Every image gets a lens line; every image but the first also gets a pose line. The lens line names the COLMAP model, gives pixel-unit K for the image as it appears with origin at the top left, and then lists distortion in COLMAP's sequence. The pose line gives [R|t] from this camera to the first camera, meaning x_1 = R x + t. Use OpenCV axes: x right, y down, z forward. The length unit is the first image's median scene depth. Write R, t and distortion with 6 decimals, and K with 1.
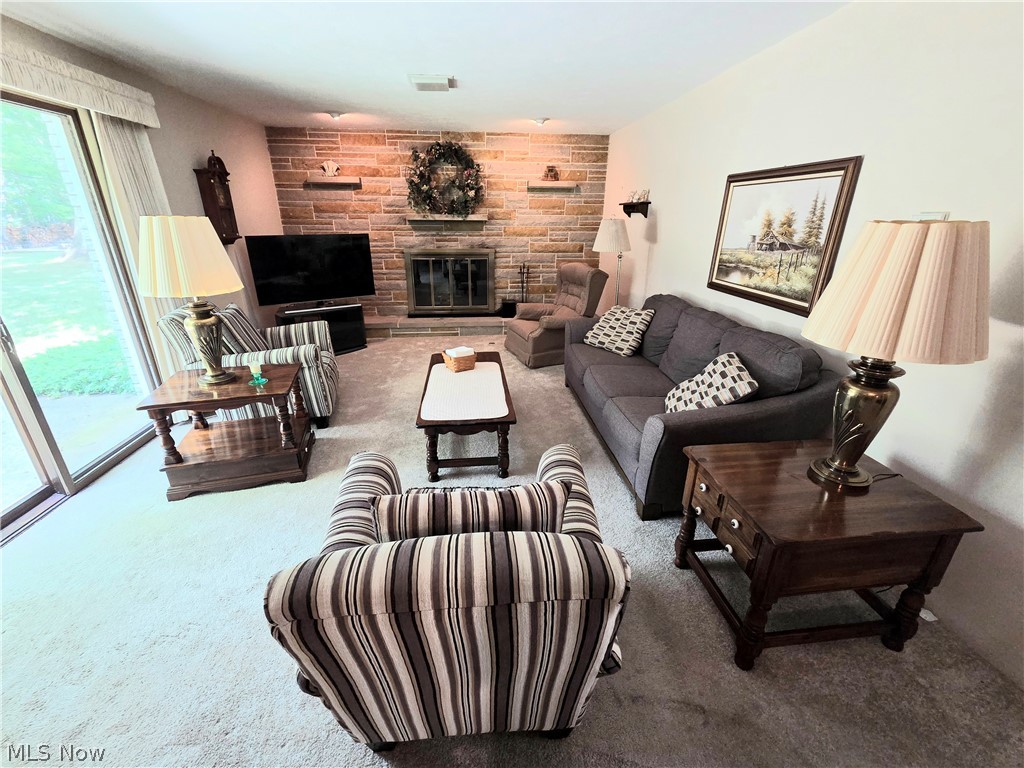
lens RADIAL K [[421.8, 0, 505.0], [0, 421.8, 384.2], [0, 0, 1]] dist [-0.001048, -0.000086]
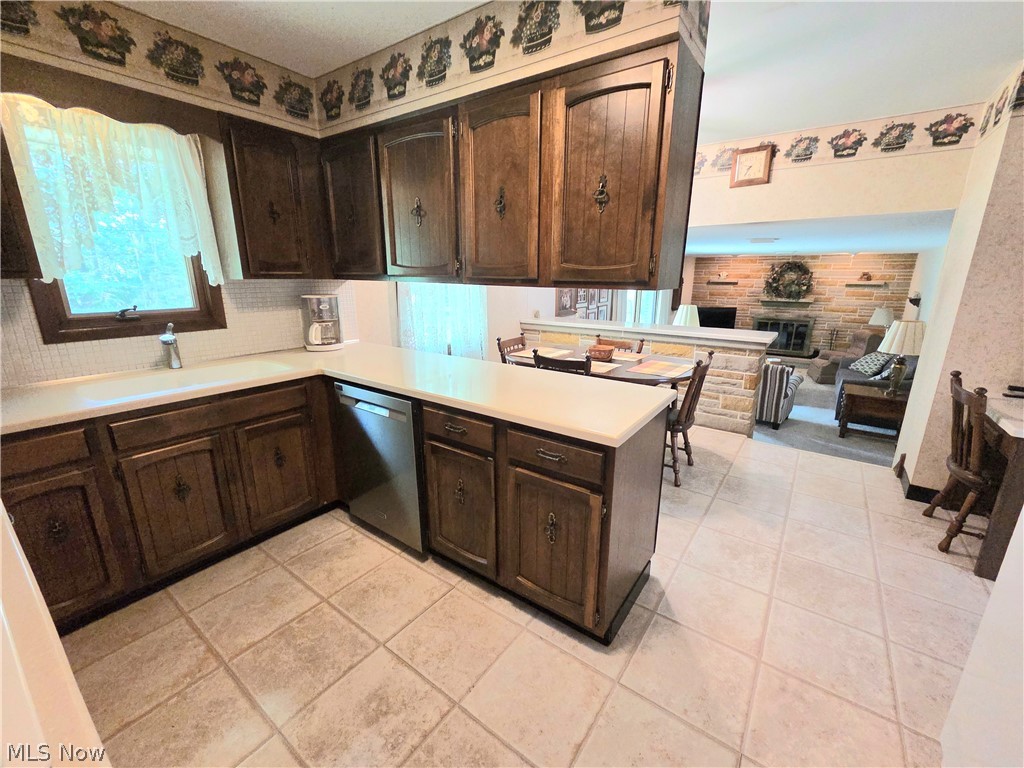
lens RADIAL K [[421.8, 0, 513.8], [0, 421.8, 386.2], [0, 0, 1]] dist [-0.001048, -0.000086]
pose [[0.749965, 0.166979, -0.640056, 0.319163], [-0.244697, 0.969006, -0.033918, 0.473132], [0.614554, 0.182057, 0.767580, -1.592225]]
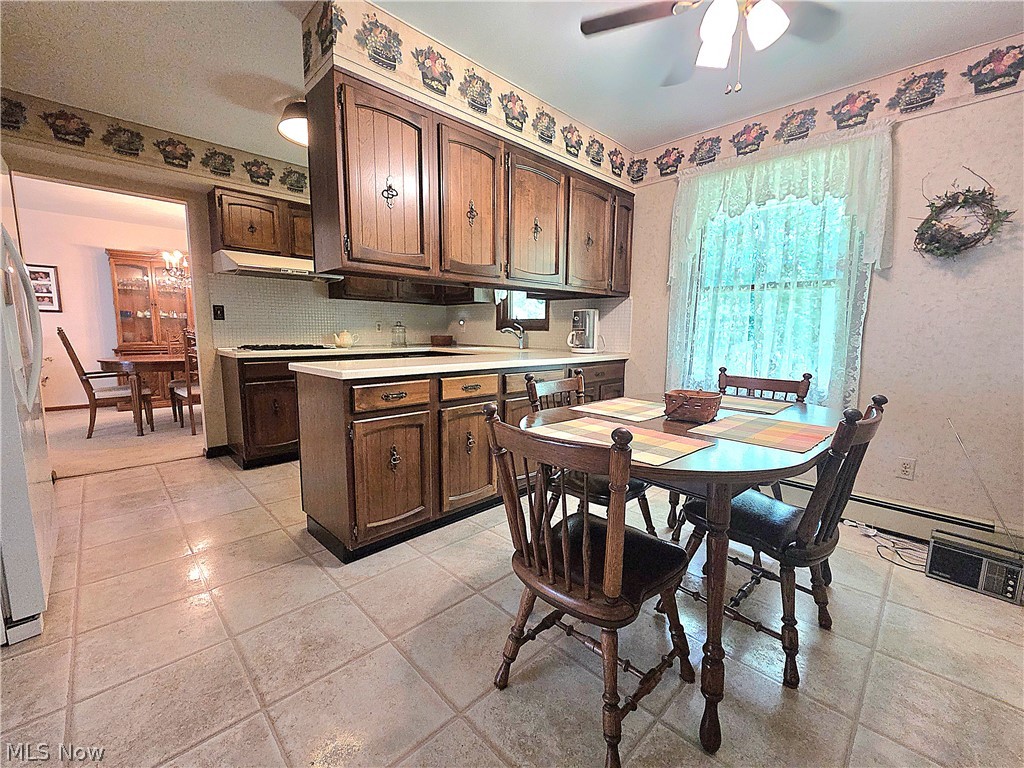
lens RADIAL K [[421.8, 0, 514.8], [0, 421.8, 385.6], [0, 0, 1]] dist [-0.001048, -0.000086]
pose [[-0.772189, 0.066178, -0.631937, 0.295114], [-0.251224, 0.881722, 0.399316, 0.158797], [0.583619, 0.467105, -0.664230, -0.552589]]
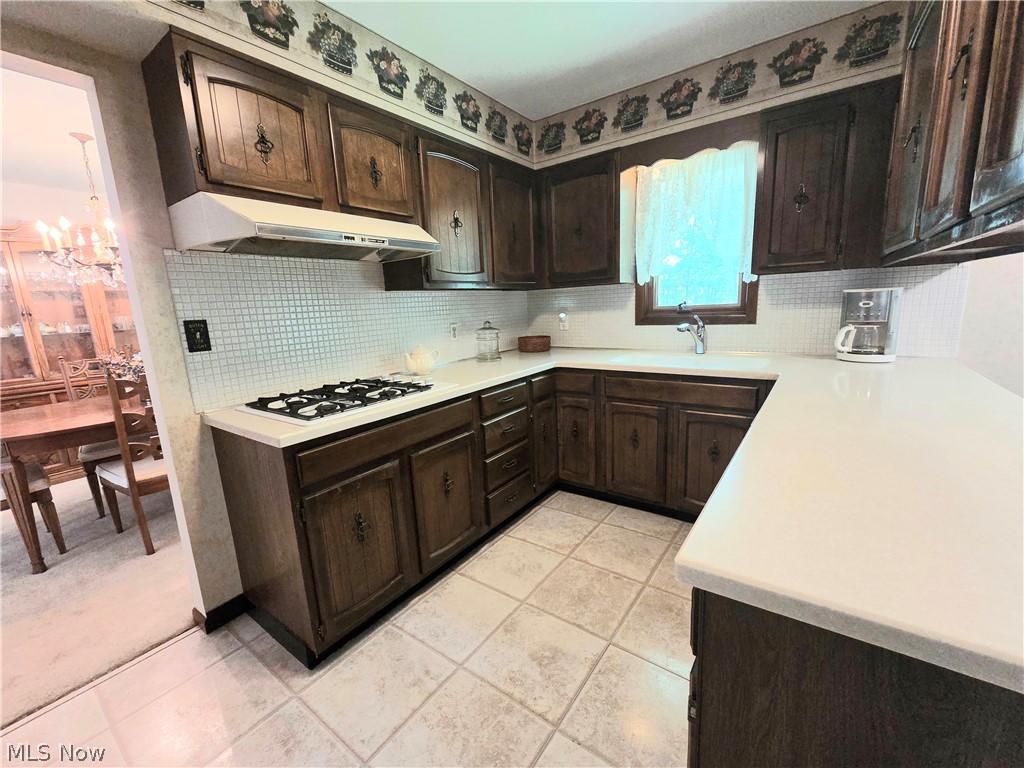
lens RADIAL K [[421.8, 0, 509.3], [0, 421.8, 385.9], [0, 0, 1]] dist [-0.001048, -0.000086]
pose [[-0.666176, 0.166883, -0.726883, 0.313736], [-0.237782, 0.876251, 0.419099, 0.359348], [0.706873, 0.452034, -0.544056, -1.207745]]
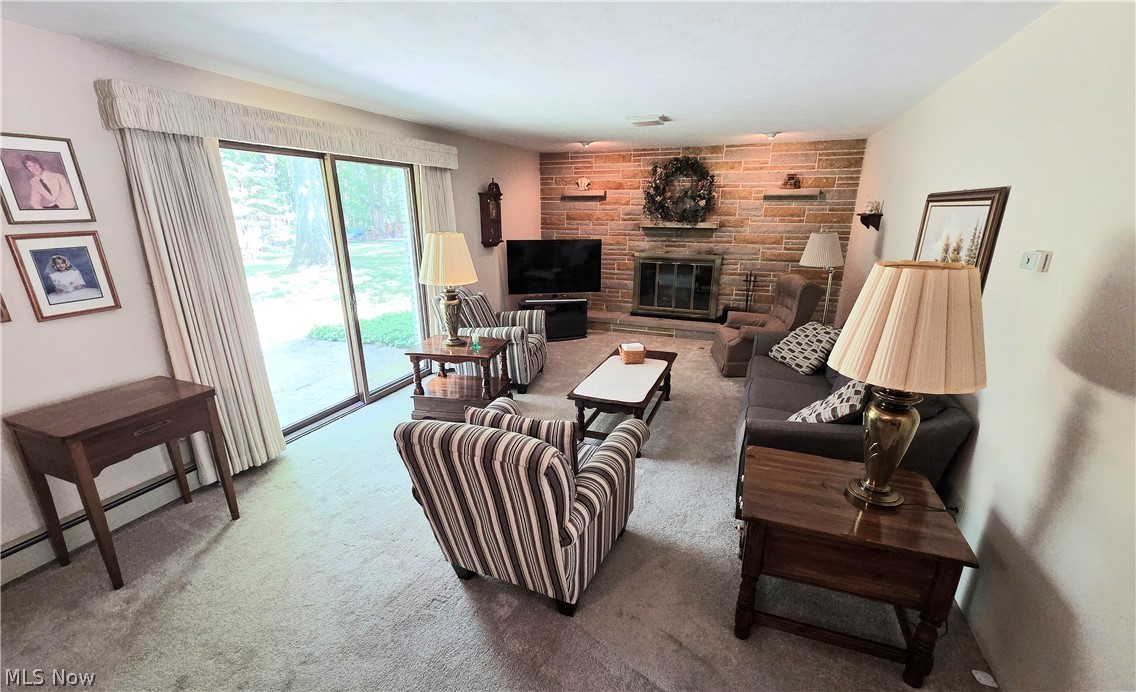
lens RADIAL K [[462.6, 0, 579.4], [0, 462.6, 358.0], [0, 0, 1]] dist [0.006301, -0.000070]
pose [[0.895772, 0.132517, -0.424301, 0.278756], [-0.162273, 0.986139, -0.034597, 0.018053], [0.413835, 0.099844, 0.904860, -0.179764]]
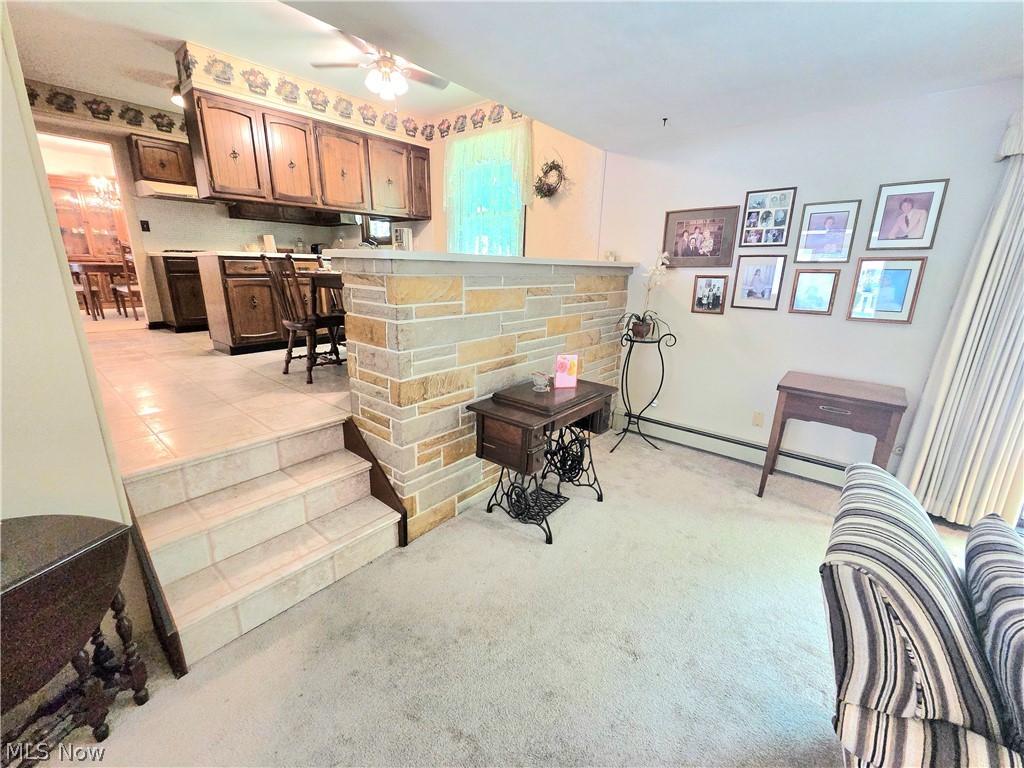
lens RADIAL K [[421.8, 0, 512.5], [0, 421.8, 387.4], [0, 0, 1]] dist [-0.001048, -0.000086]
pose [[-0.713240, 0.170048, -0.679979, 0.373144], [-0.284806, 0.816117, 0.502830, -0.053069], [0.640448, 0.552301, -0.533657, 0.184304]]
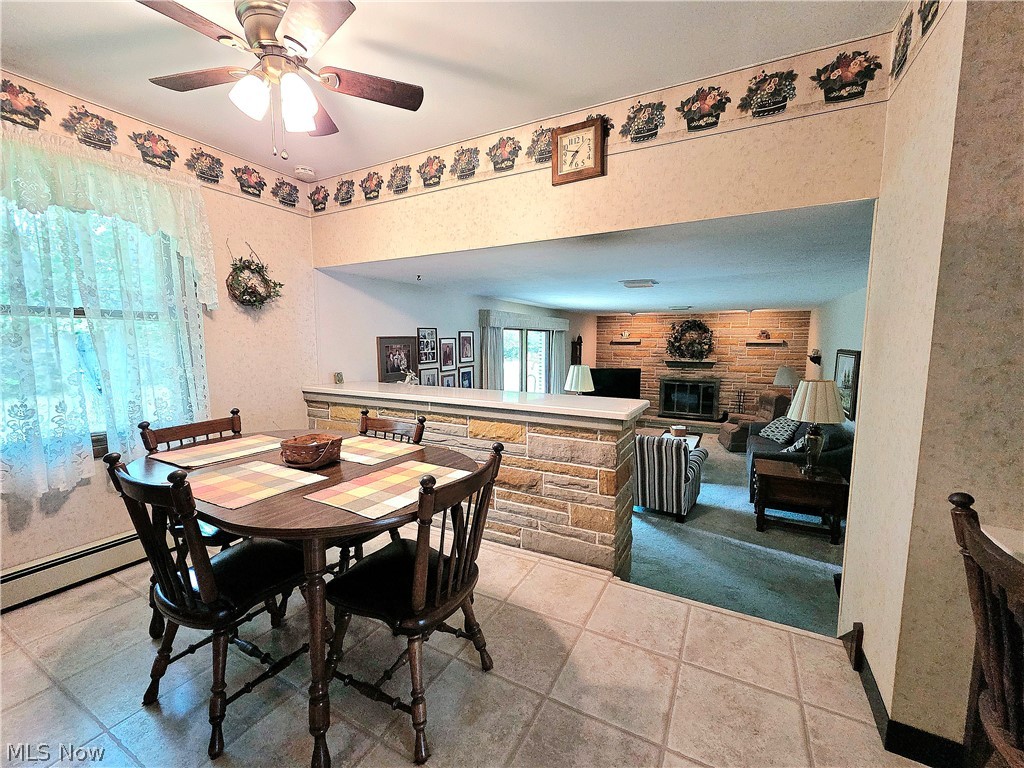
lens RADIAL K [[421.8, 0, 514.4], [0, 421.8, 386.6], [0, 0, 1]] dist [-0.001048, -0.000086]
pose [[0.836499, 0.055604, -0.545139, 0.309691], [-0.201130, 0.956557, -0.211059, 0.303206], [0.509721, 0.286194, 0.811343, -1.049066]]
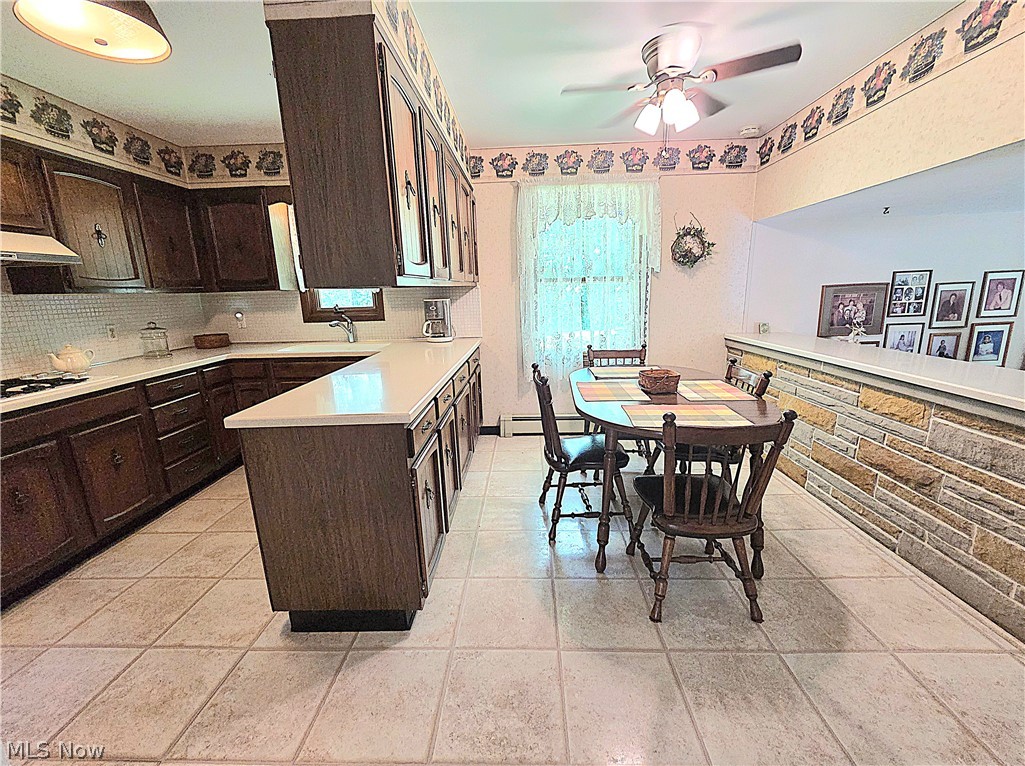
lens RADIAL K [[422.2, 0, 511.3], [0, 422.2, 384.9], [0, 0, 1]] dist [-0.001048, -0.000086]
pose [[-0.128343, 0.213729, -0.968426, 0.532487], [-0.342830, 0.906738, 0.245549, 0.238169], [0.930589, 0.363520, -0.043101, -0.932742]]
